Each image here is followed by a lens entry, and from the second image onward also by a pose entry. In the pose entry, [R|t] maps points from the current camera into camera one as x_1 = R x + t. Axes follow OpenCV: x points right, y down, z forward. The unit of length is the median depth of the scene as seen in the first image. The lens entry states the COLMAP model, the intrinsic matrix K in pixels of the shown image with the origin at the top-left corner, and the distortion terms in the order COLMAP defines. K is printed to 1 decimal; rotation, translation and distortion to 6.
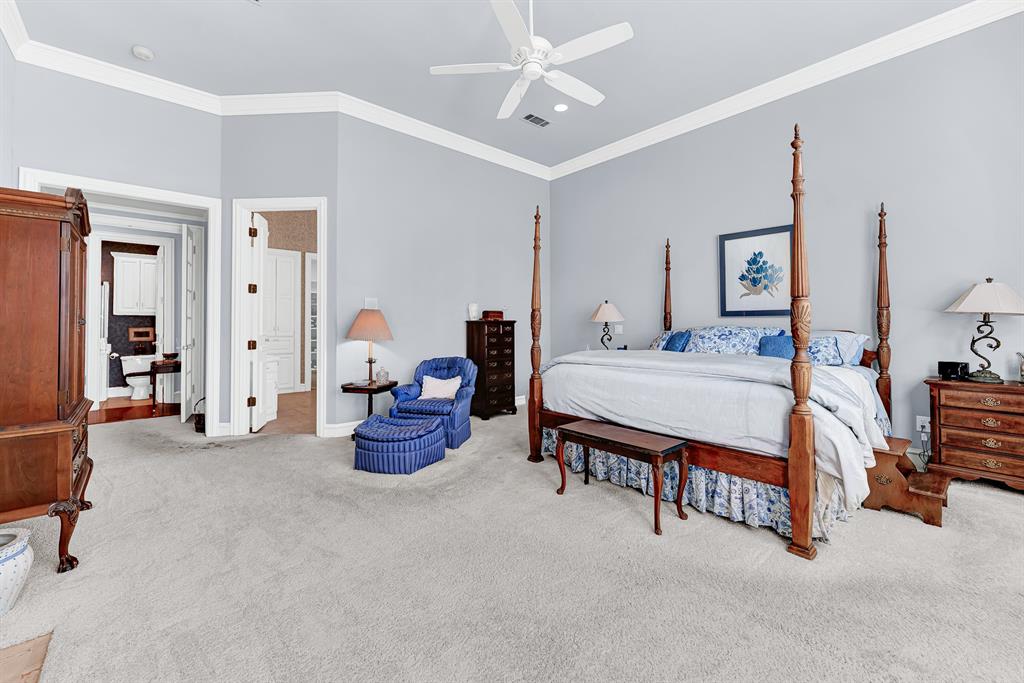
lens RADIAL K [[411.5, 0, 512.0], [0, 411.5, 341.5], [0, 0, 1]] dist [0.000510, 0.000054]
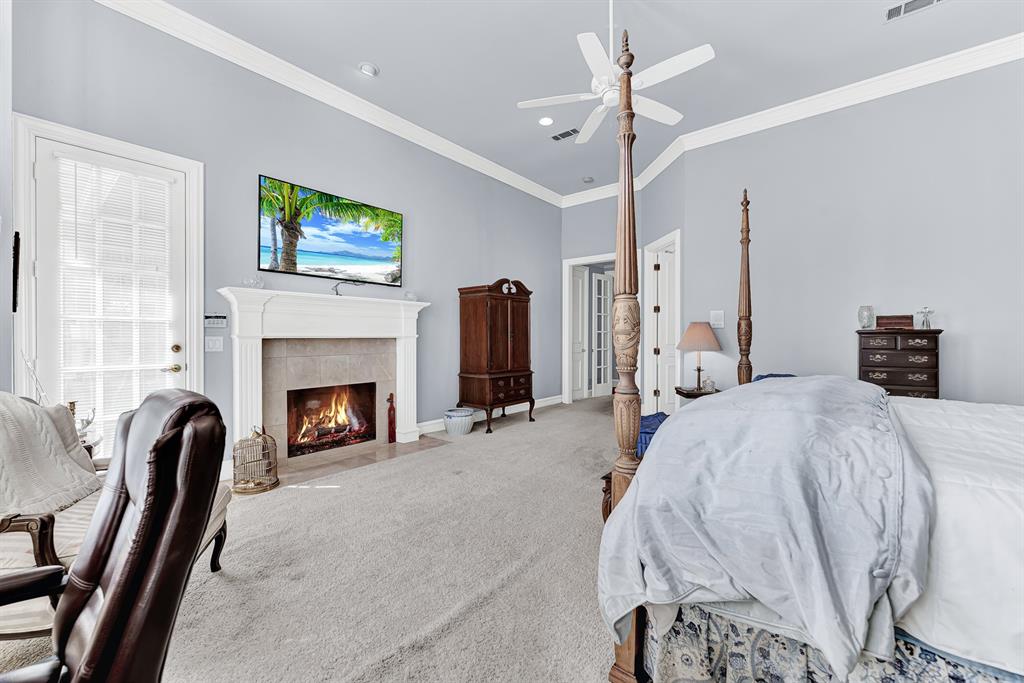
lens RADIAL K [[411.5, 0, 512.0], [0, 411.5, 341.5], [0, 0, 1]] dist [0.000510, 0.000054]
pose [[0.138905, 0.011348, -0.990241, 0.799425], [-0.047169, 0.998875, 0.004831, -0.008693], [0.989182, 0.046038, 0.139284, 0.432672]]
